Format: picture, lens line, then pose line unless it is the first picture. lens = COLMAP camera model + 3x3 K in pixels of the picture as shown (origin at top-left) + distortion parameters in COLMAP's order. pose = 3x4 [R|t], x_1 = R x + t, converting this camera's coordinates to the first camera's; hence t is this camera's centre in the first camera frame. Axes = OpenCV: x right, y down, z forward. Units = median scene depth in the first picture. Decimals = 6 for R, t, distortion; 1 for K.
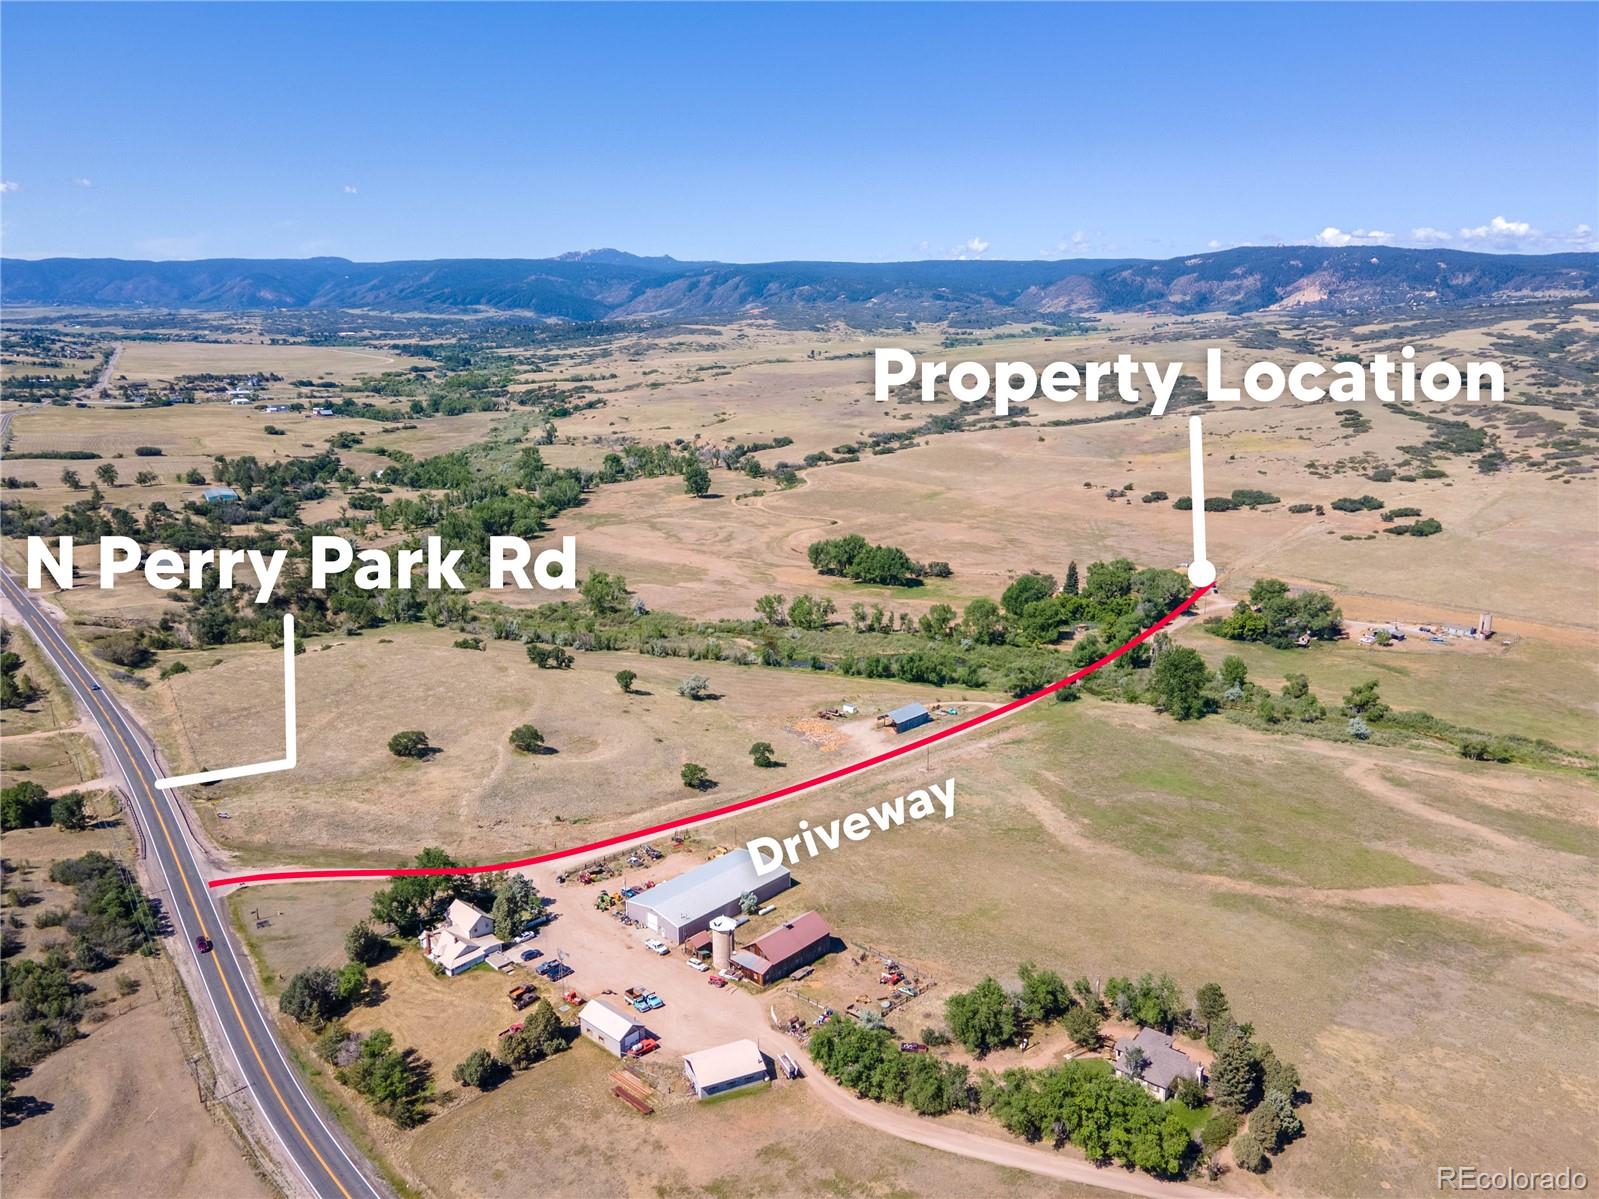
lens RADIAL K [[1159.8, 0, 800.8], [0, 1159.8, 606.8], [0, 0, 1]] dist [0.029240, 0.030046]
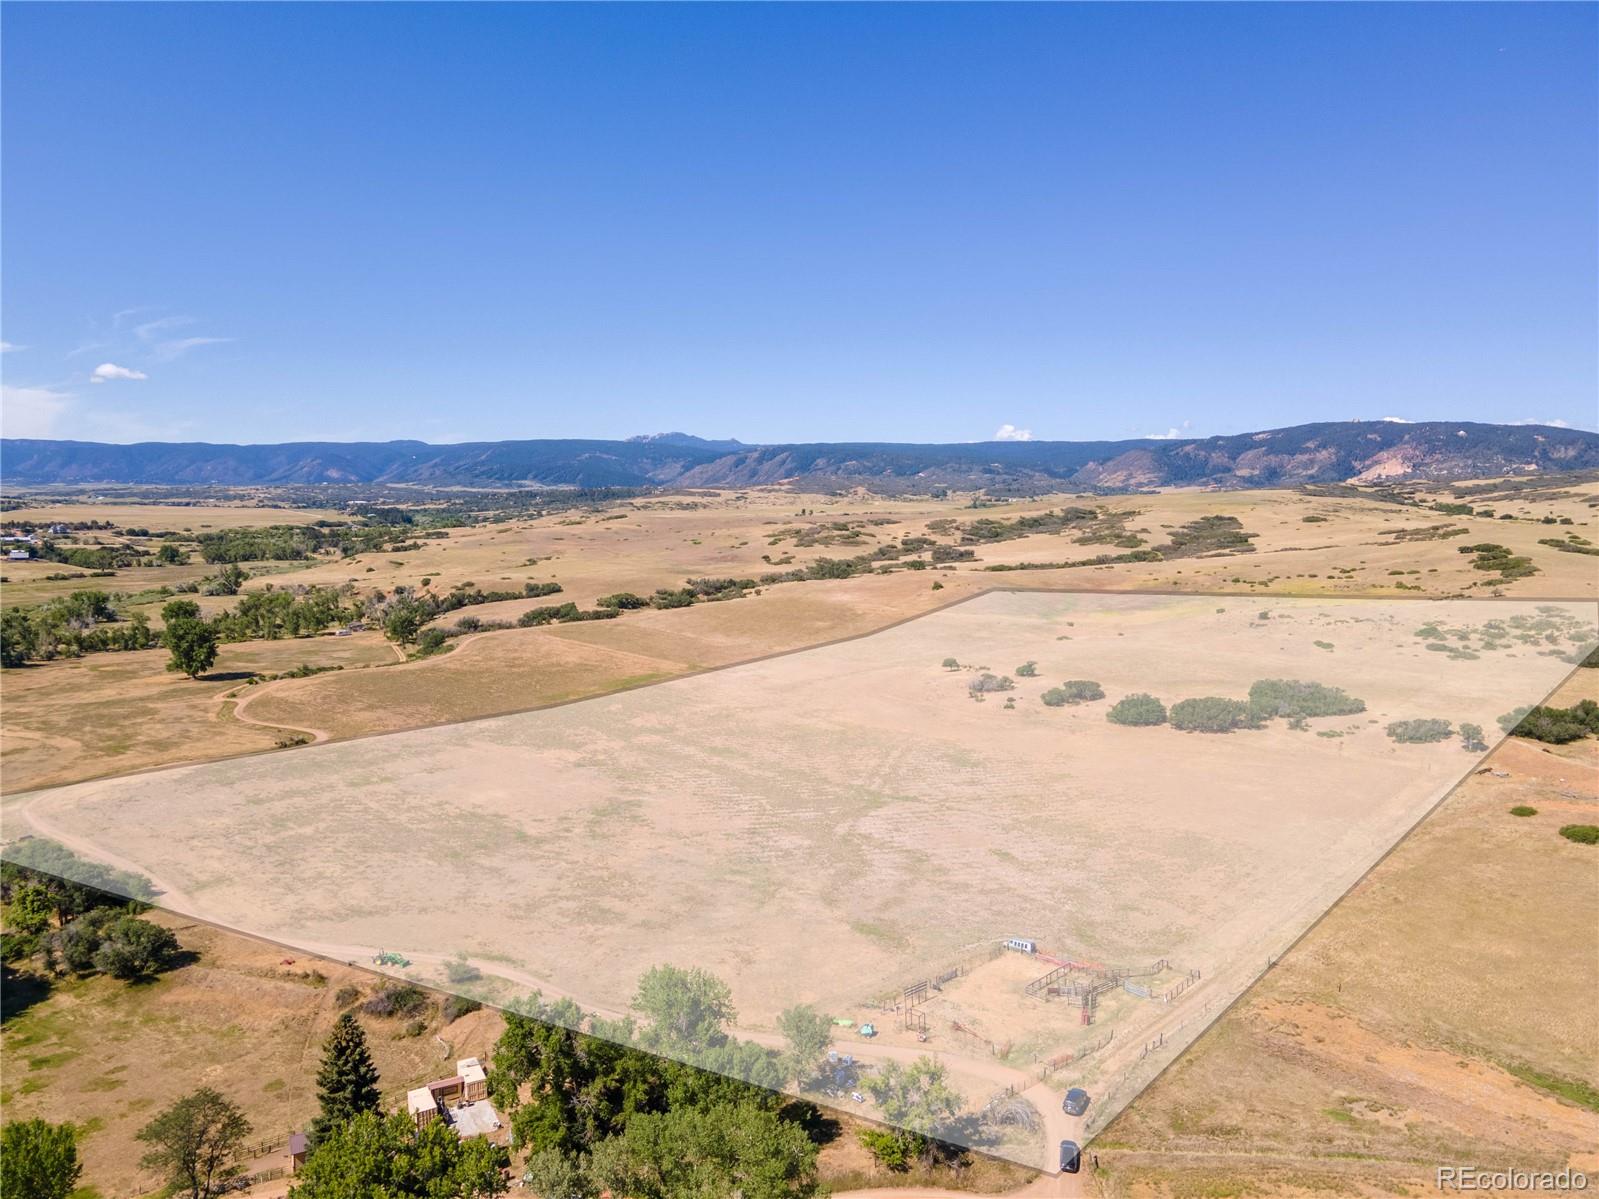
lens RADIAL K [[1159.8, 0, 799.8], [0, 1159.8, 590.3], [0, 0, 1]] dist [0.029240, 0.030046]
pose [[0.997685, 0.009357, -0.067363, 0.031472], [-0.020549, 0.985672, -0.167420, -0.007738], [0.064831, 0.168416, 0.983582, 0.075474]]
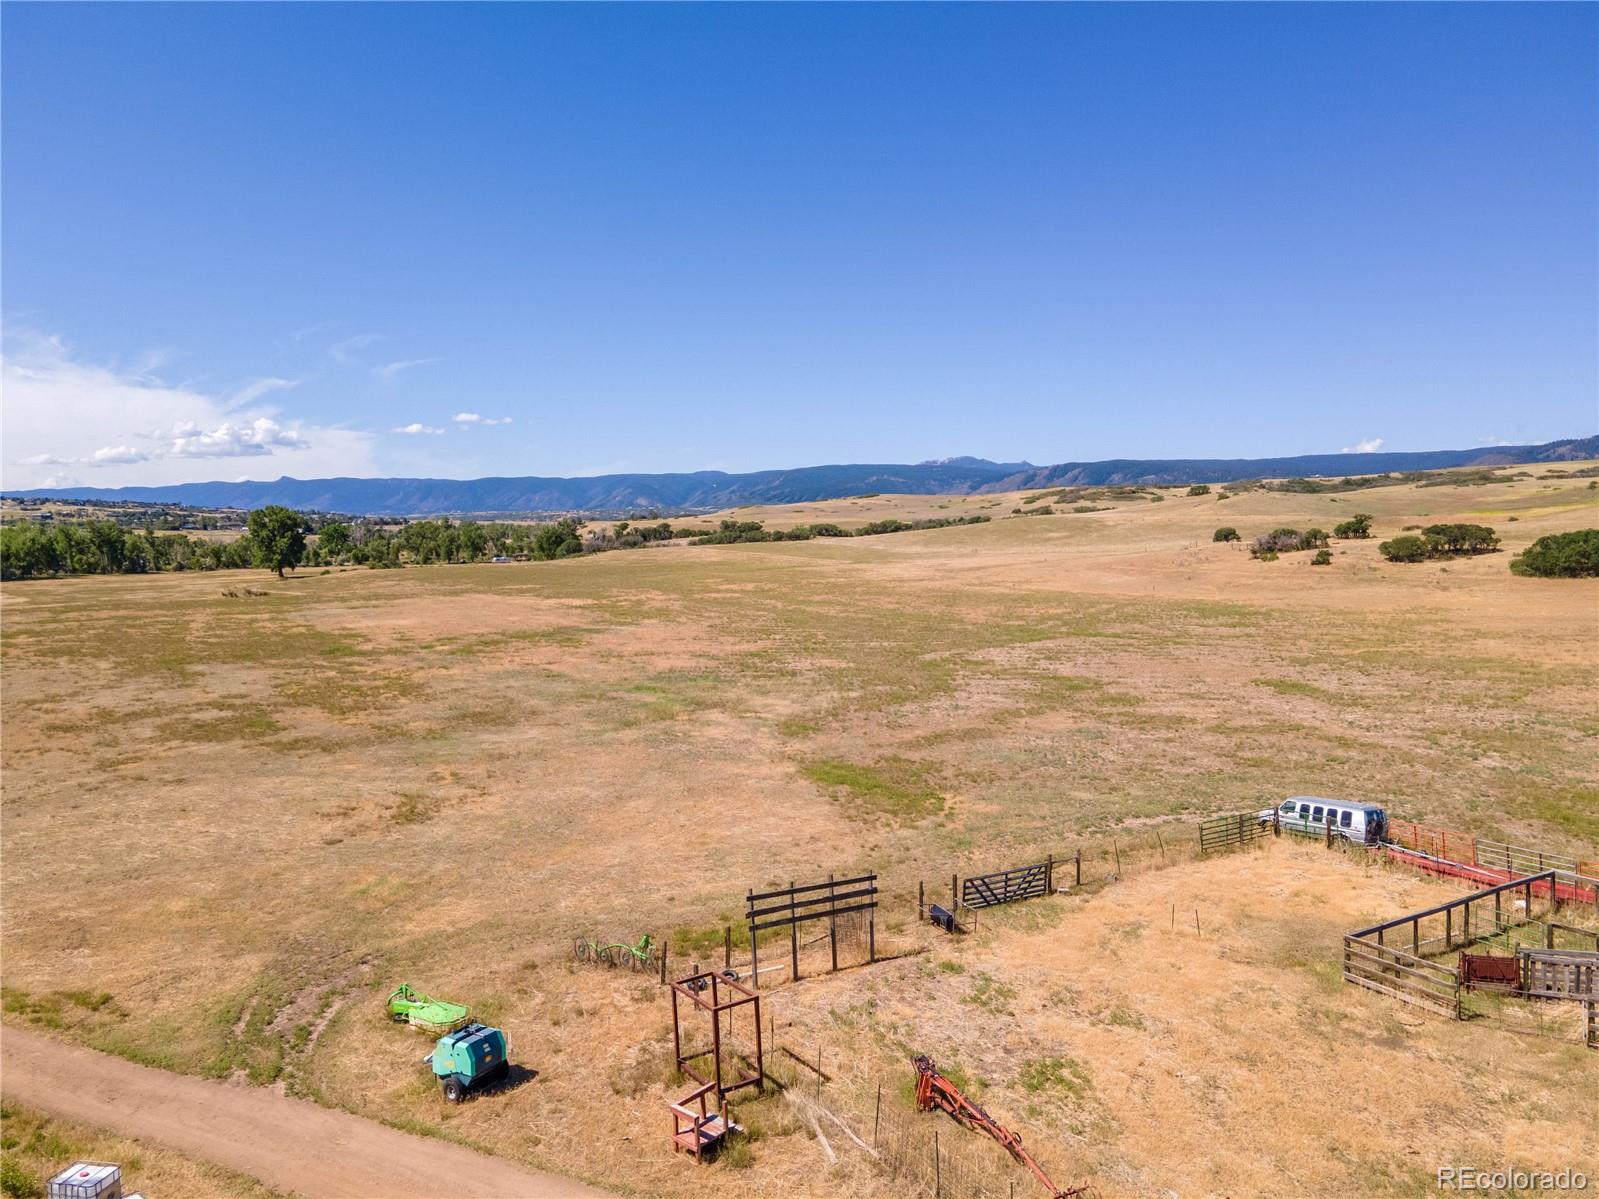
lens RADIAL K [[1159.8, 0, 805.1], [0, 1159.8, 592.8], [0, 0, 1]] dist [0.029240, 0.030046]
pose [[0.951194, 0.010514, -0.308413, 0.034246], [-0.068778, 0.981504, -0.178662, -0.003703], [0.300830, 0.191154, 0.934324, 0.097741]]
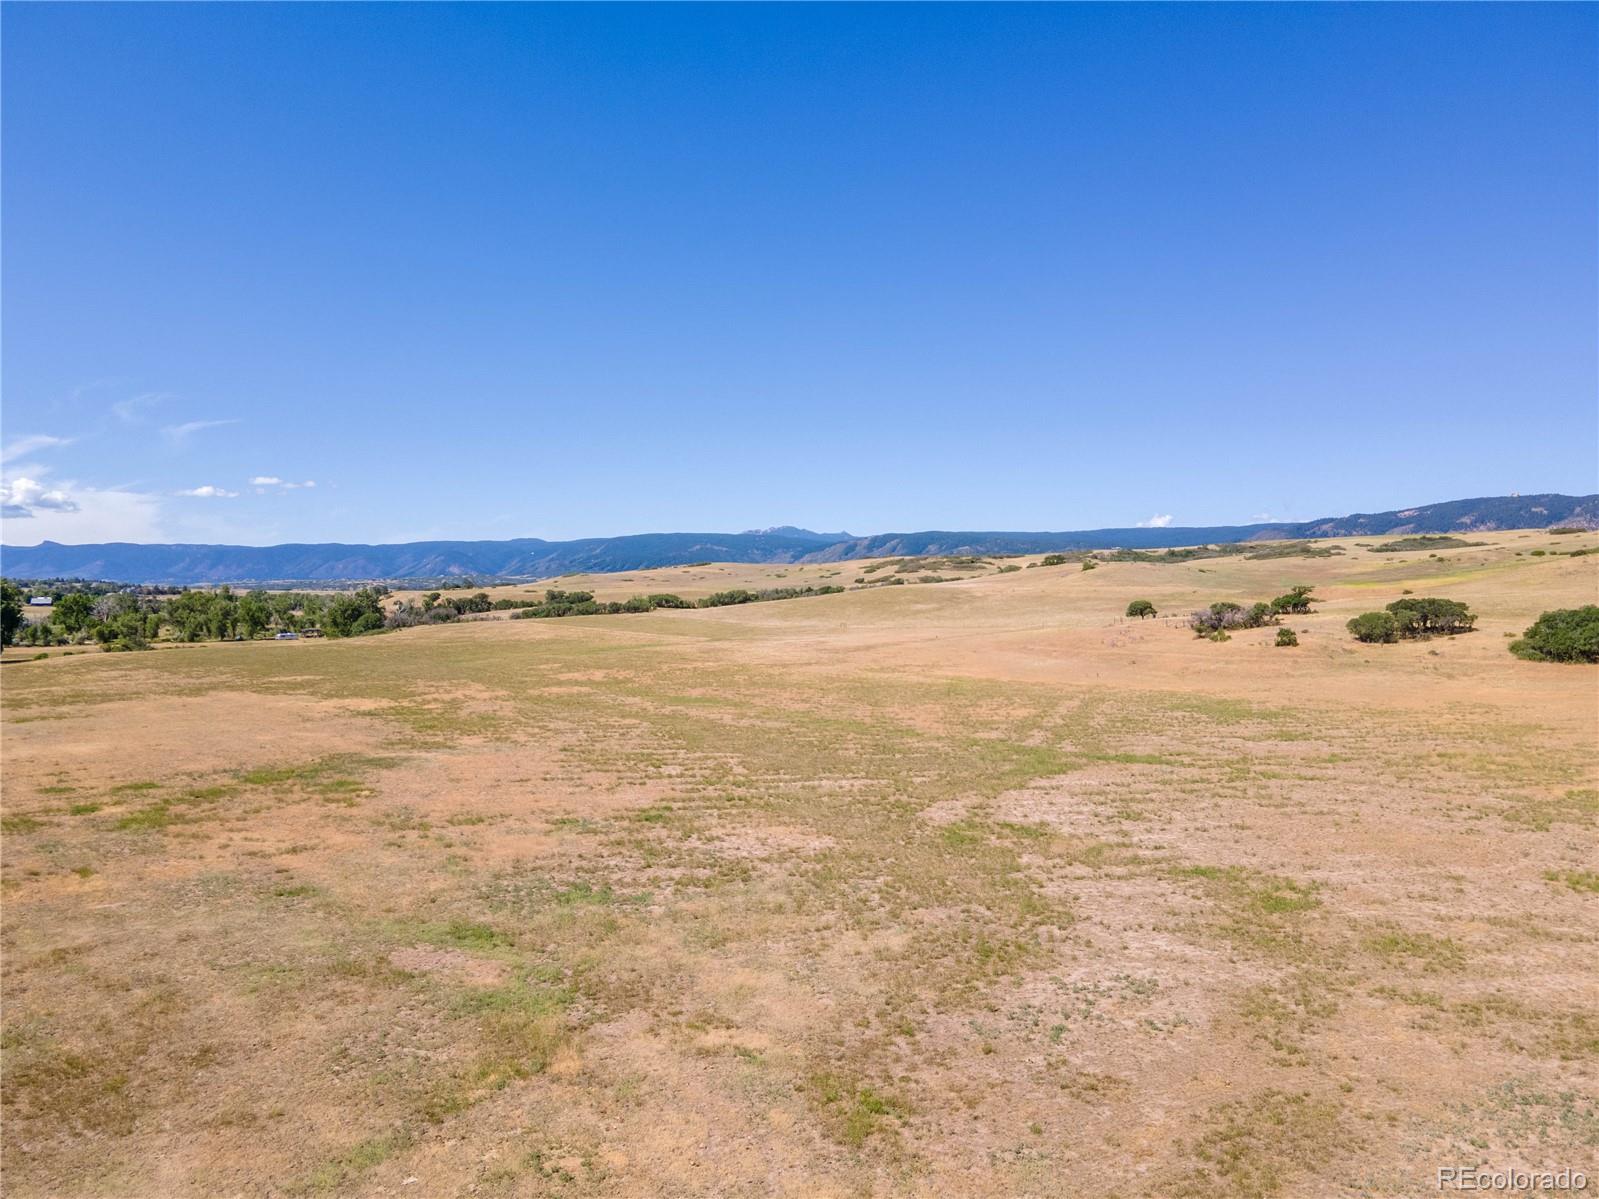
lens RADIAL K [[1159.8, 0, 796.6], [0, 1159.8, 582.7], [0, 0, 1]] dist [0.029240, 0.030046]
pose [[0.986001, -0.008522, -0.166523, 0.030795], [-0.034291, 0.966982, -0.252528, -0.005520], [0.163177, 0.254703, 0.953152, 0.104365]]
